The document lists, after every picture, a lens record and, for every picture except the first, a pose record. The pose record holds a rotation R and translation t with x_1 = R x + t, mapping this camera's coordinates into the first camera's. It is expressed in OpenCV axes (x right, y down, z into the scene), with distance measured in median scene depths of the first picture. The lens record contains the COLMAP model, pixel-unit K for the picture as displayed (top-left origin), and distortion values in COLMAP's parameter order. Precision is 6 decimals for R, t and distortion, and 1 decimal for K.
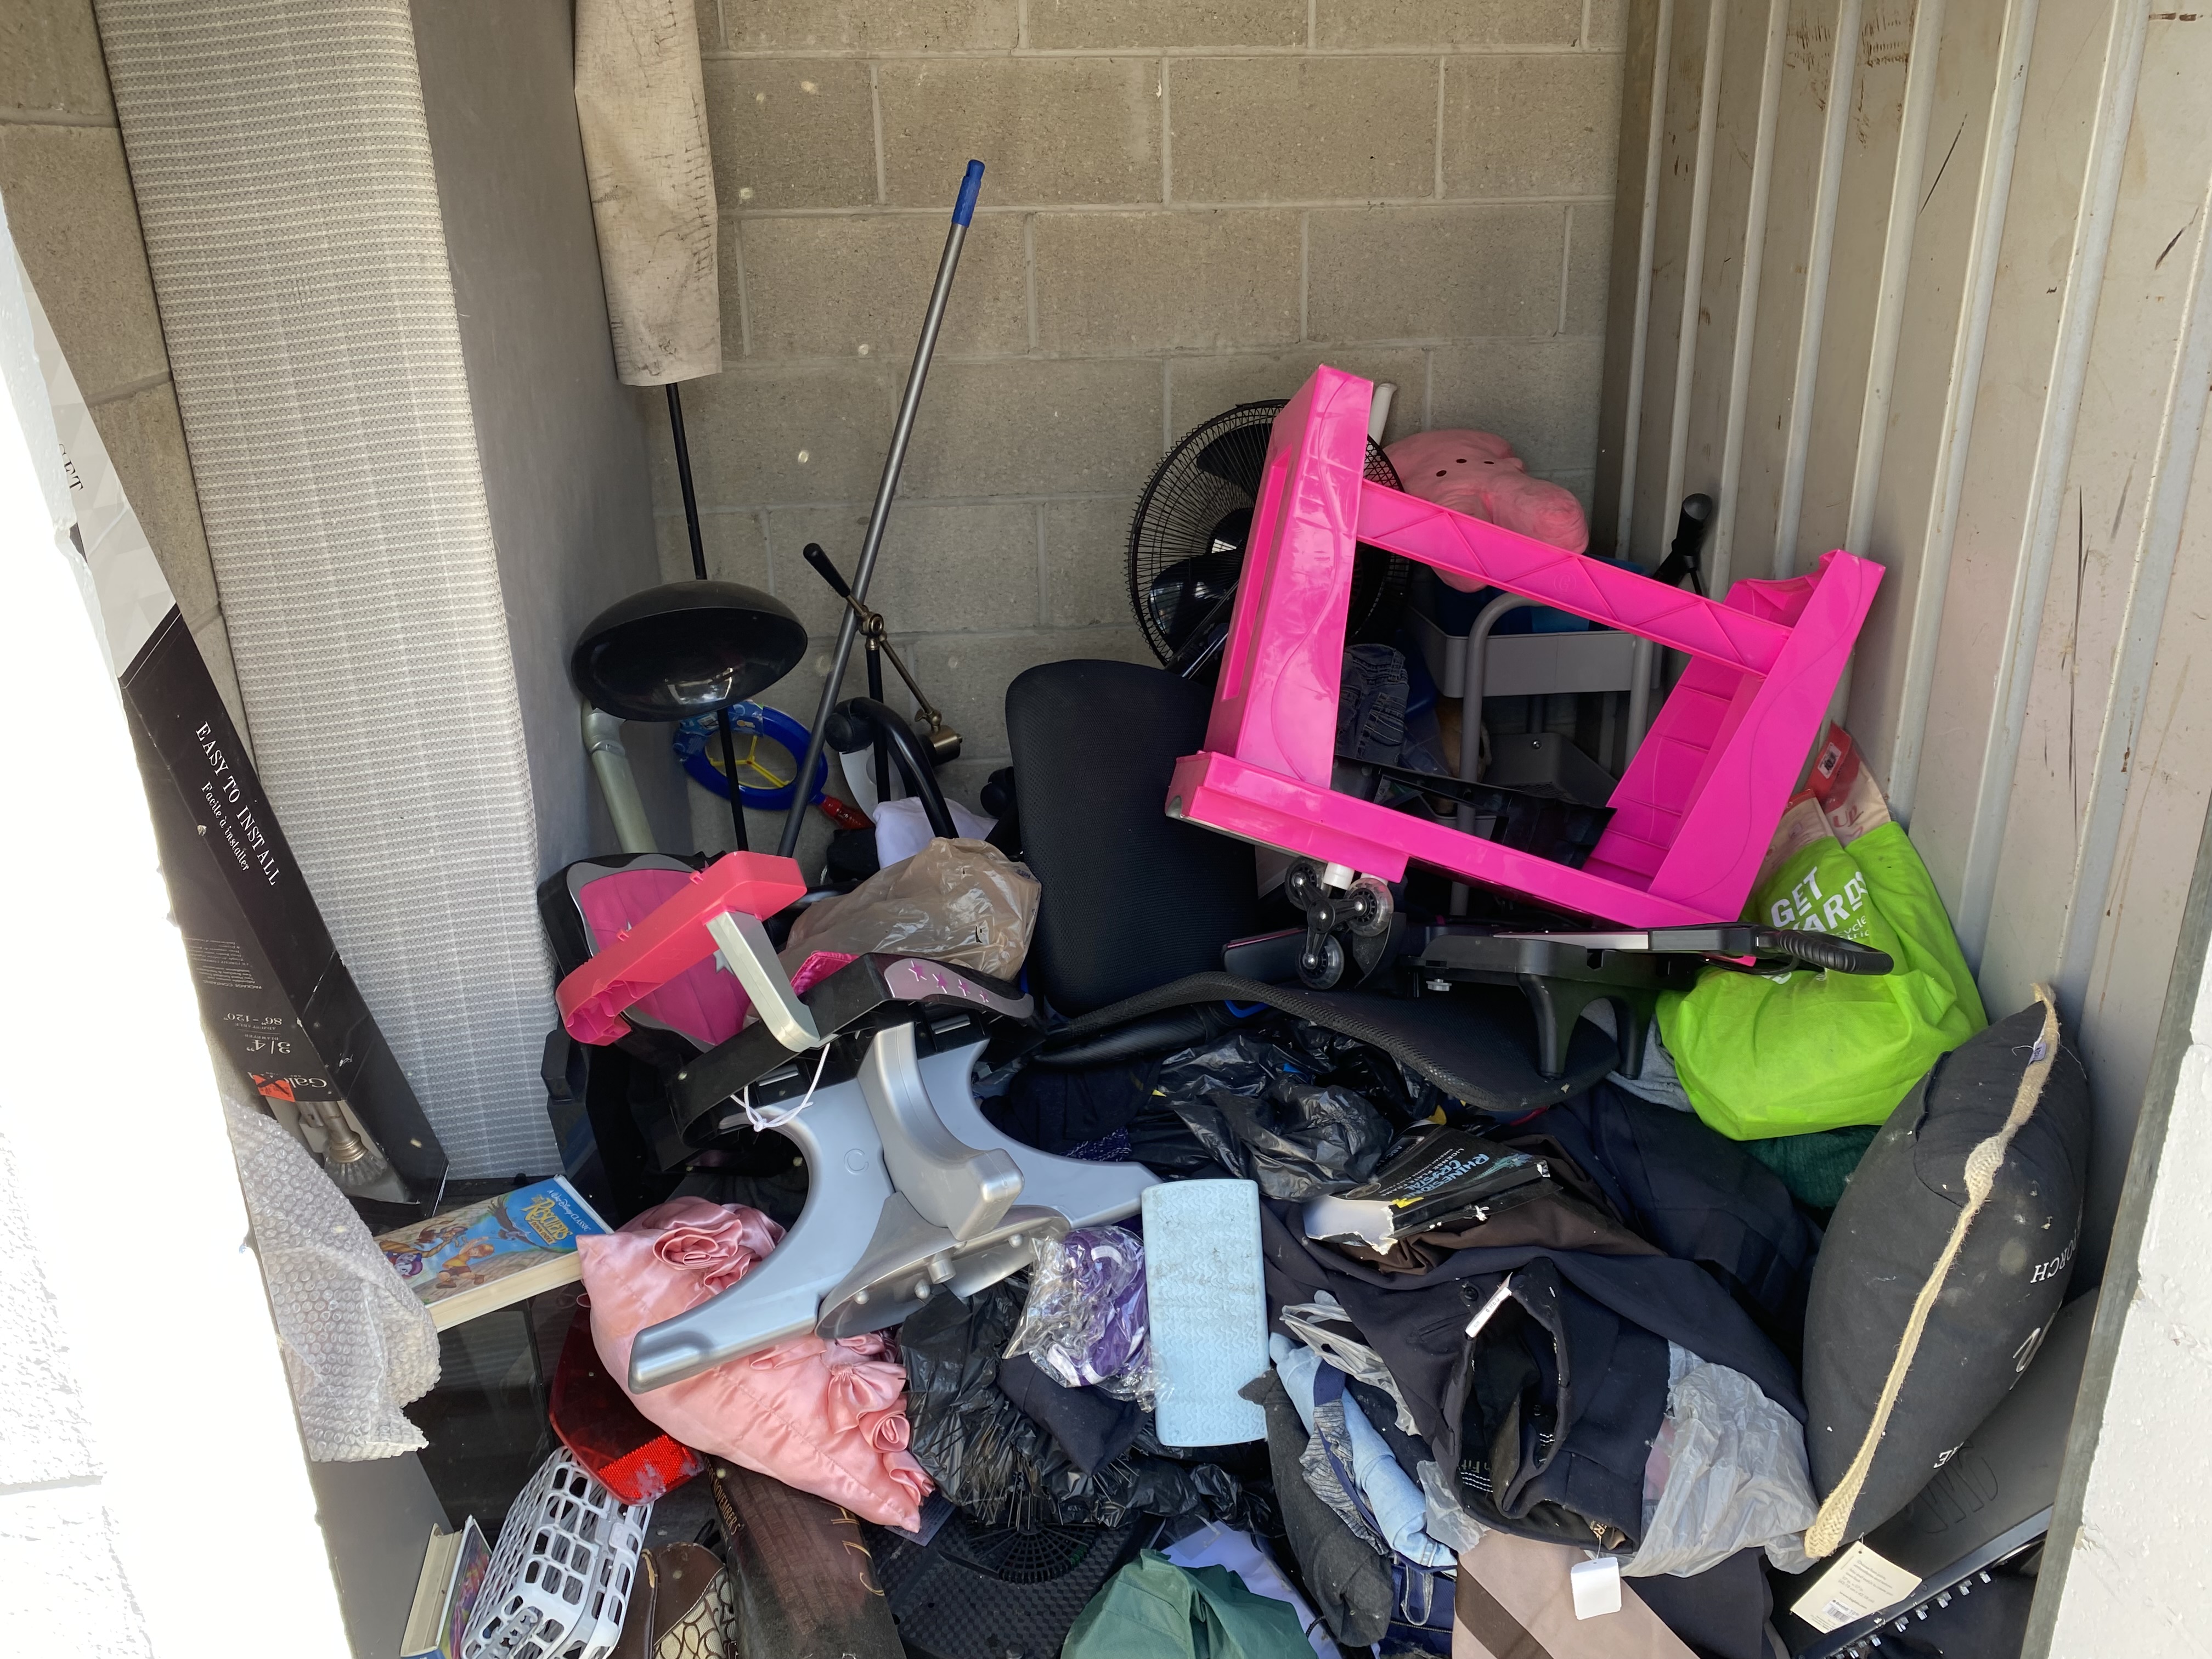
lens RADIAL K [[1689.4, 0, 1118.0], [0, 1689.4, 839.4], [0, 0, 1]] dist [0.040893, -0.056884]
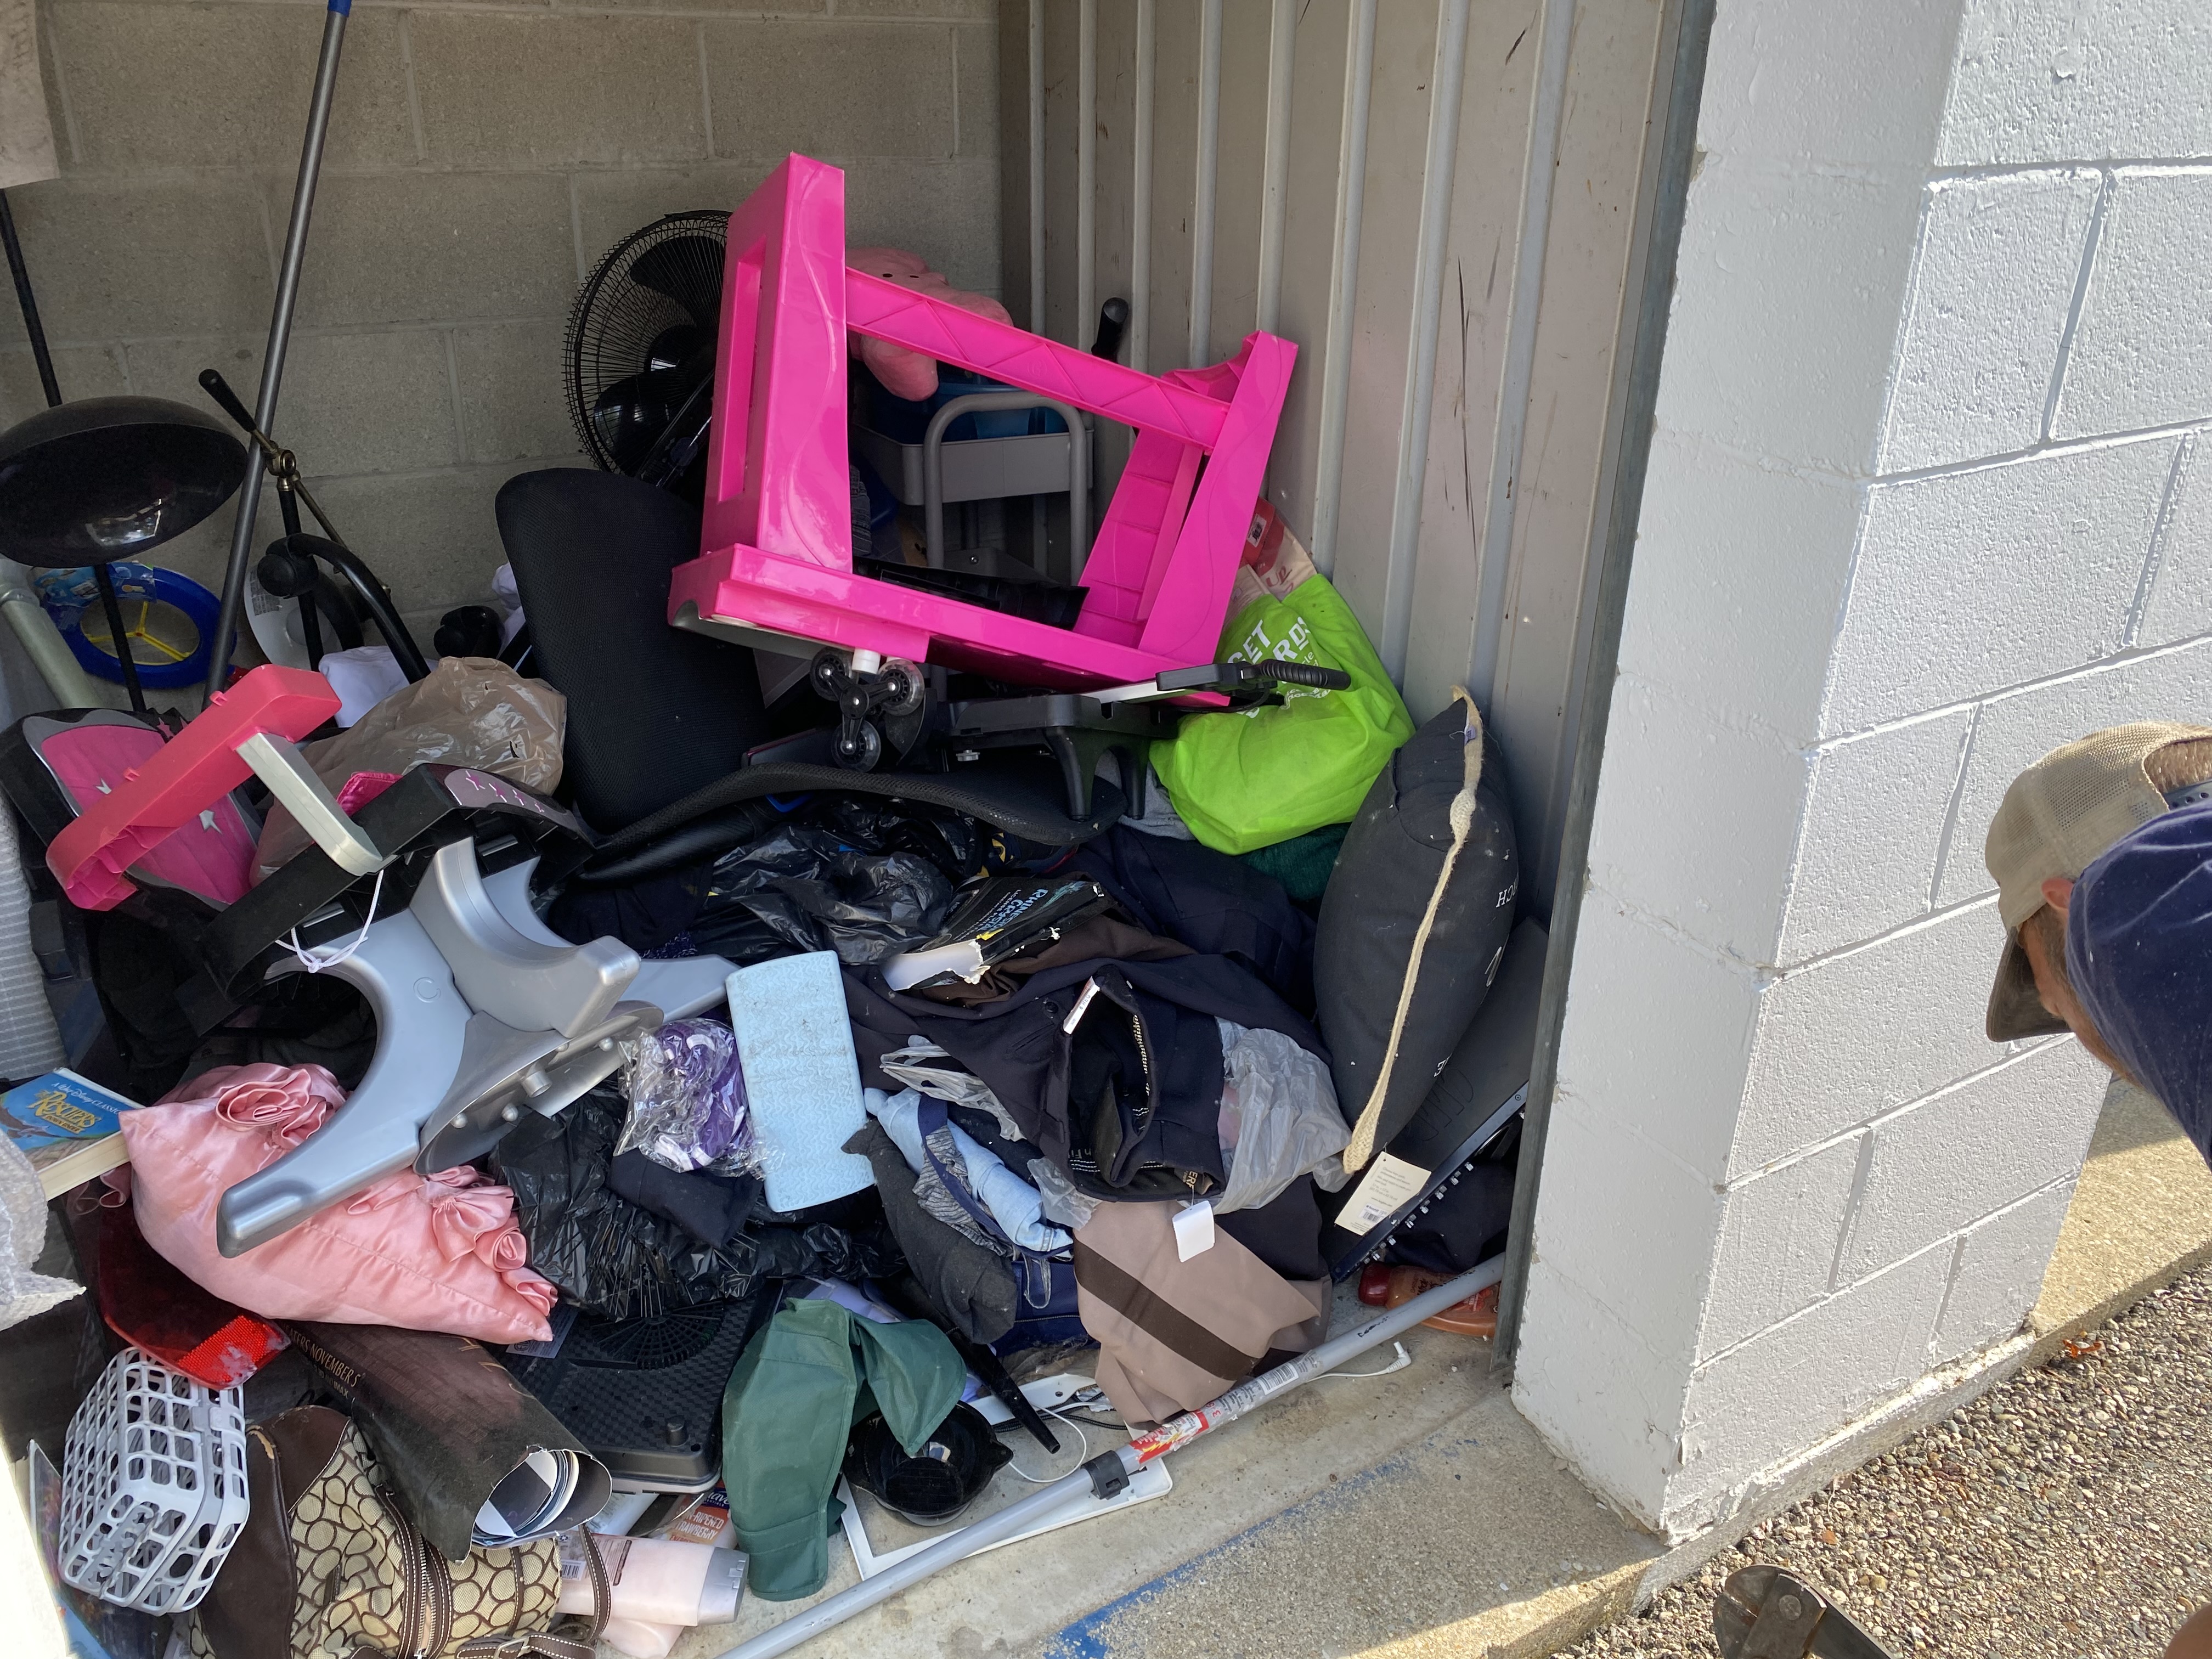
lens RADIAL K [[1689.4, 0, 1090.2], [0, 1689.4, 835.6], [0, 0, 1]] dist [0.040893, -0.056884]
pose [[0.926746, -0.127162, 0.353513, -0.132855], [0.105628, 0.991211, 0.079640, 0.065407], [-0.360533, -0.036465, 0.932033, -0.028381]]
